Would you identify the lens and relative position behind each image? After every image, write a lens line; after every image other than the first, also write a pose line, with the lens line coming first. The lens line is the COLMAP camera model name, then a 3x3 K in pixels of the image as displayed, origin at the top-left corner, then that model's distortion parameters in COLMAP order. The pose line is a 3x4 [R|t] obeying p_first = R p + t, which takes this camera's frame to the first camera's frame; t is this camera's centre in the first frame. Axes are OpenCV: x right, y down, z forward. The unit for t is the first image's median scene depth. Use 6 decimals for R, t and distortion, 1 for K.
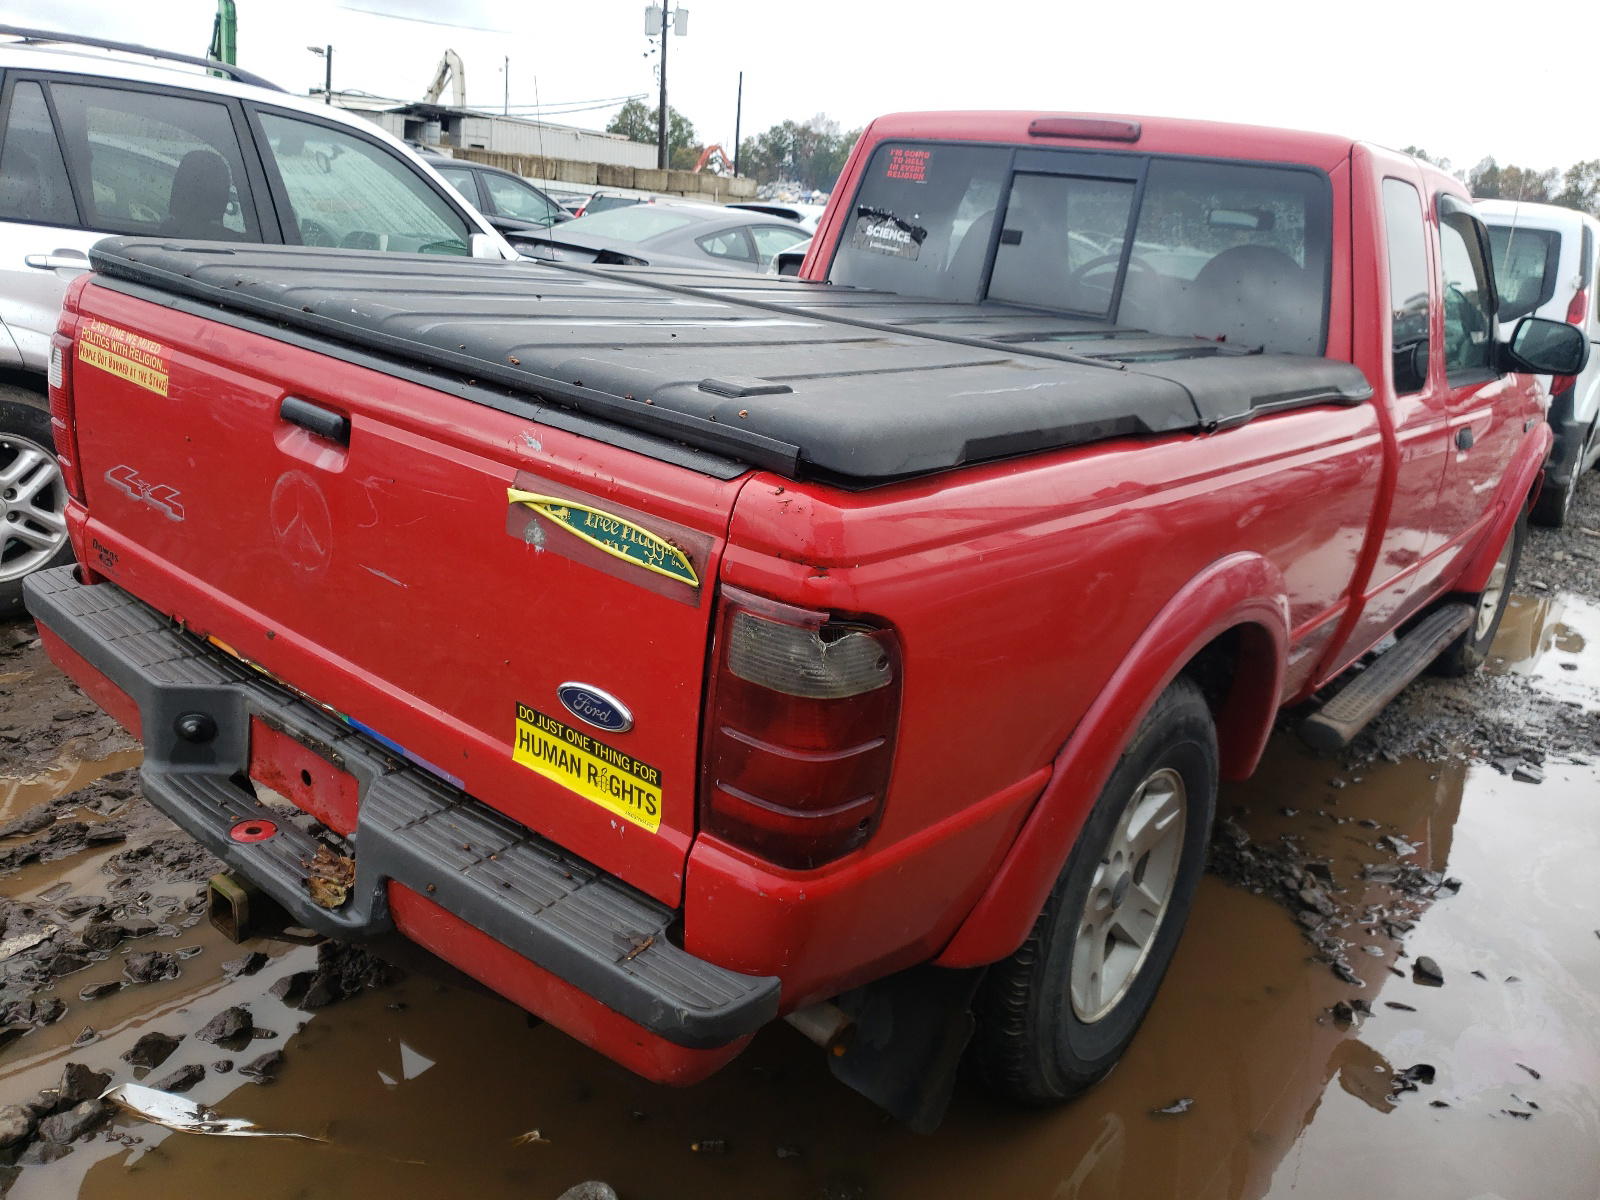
lens RADIAL K [[1232.8, 0, 763.3], [0, 1232.8, 600.5], [0, 0, 1]] dist [0.009728, 0.014817]
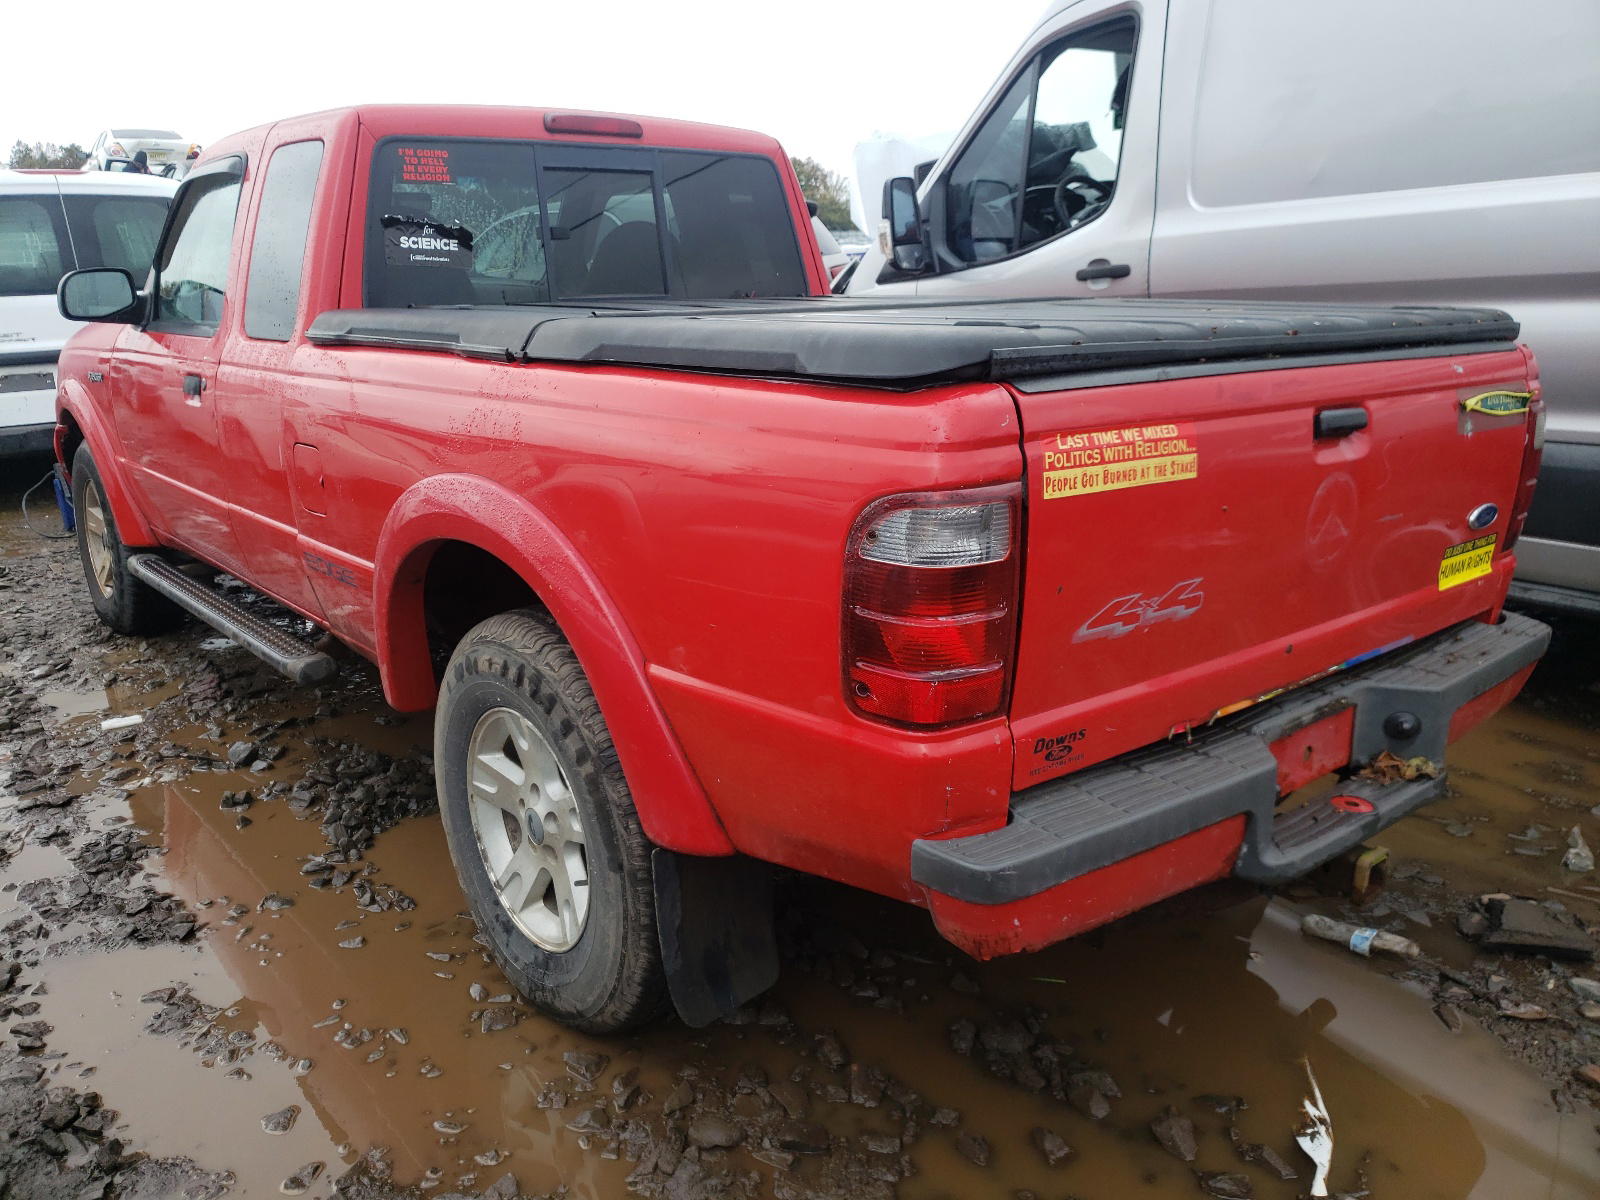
lens RADIAL K [[1232.8, 0, 763.3], [0, 1232.8, 600.5], [0, 0, 1]] dist [0.009728, 0.014817]
pose [[0.211314, -0.364324, 0.906981, -0.852888], [0.333324, 0.899171, 0.283526, -0.271177], [-0.918826, 0.242405, 0.311445, 0.642985]]
